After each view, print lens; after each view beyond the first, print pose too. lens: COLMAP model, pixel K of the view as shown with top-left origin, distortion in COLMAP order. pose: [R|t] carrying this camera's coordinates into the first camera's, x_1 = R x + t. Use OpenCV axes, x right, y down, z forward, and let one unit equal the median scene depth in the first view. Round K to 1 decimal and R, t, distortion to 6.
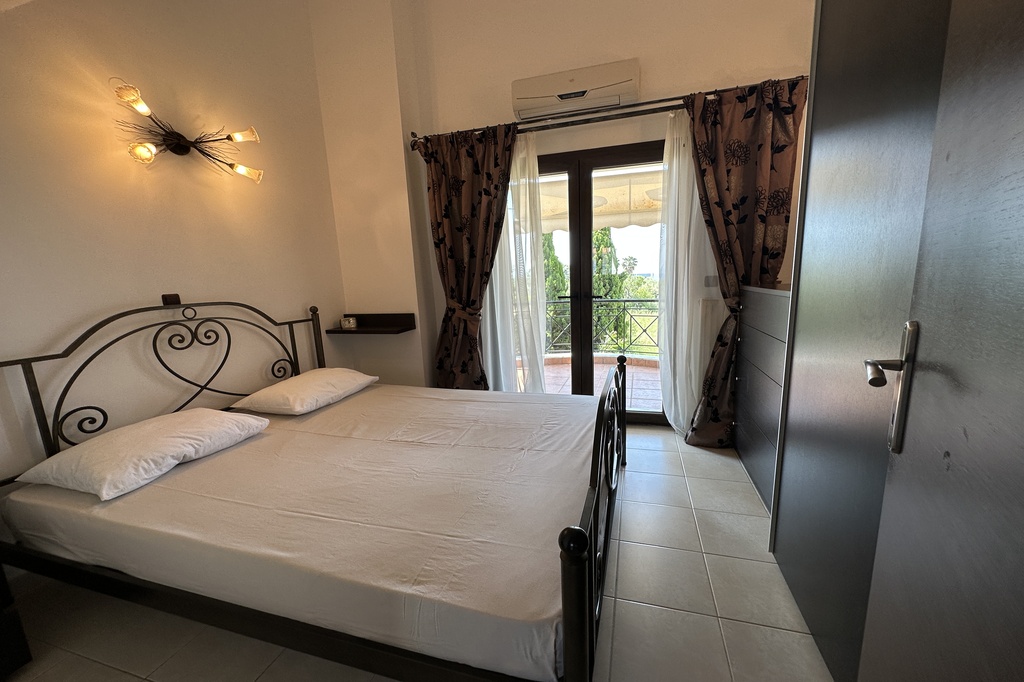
lens RADIAL K [[409.1, 0, 509.9], [0, 409.1, 357.6], [0, 0, 1]] dist [-0.000373, 0.000505]
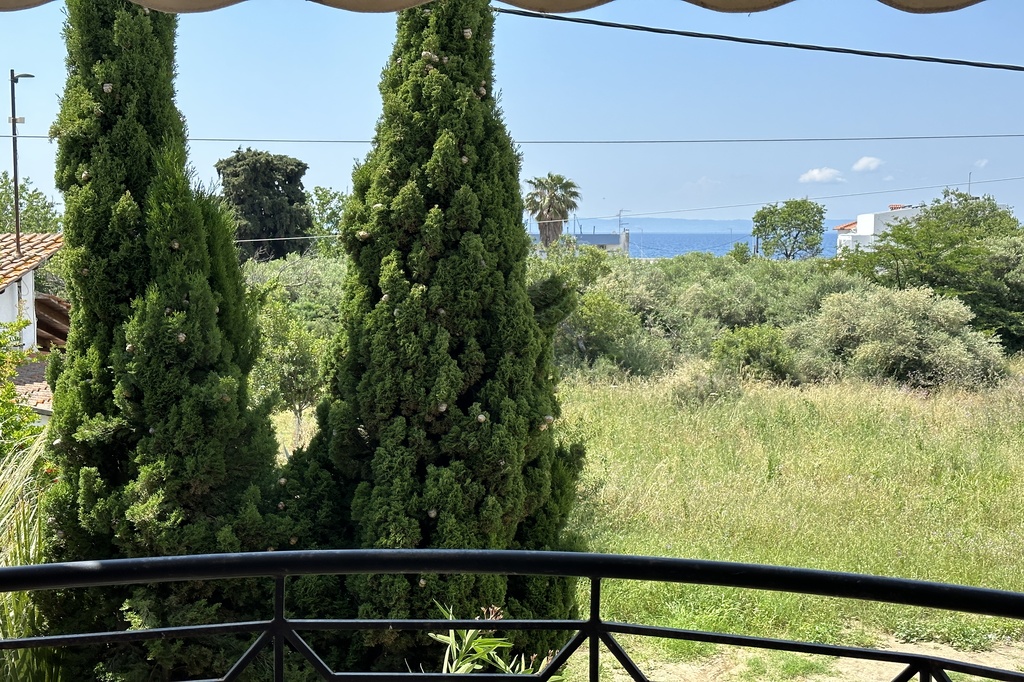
lens RADIAL K [[1440.9, 0, 513.1], [0, 1440.9, 341.2], [0, 0, 1]] dist [0.092839, 0.000000]
pose [[0.967439, 0.023139, 0.252045, 0.358644], [0.007262, 0.992865, -0.119023, -0.393531], [-0.253001, 0.116978, 0.960368, 1.446775]]
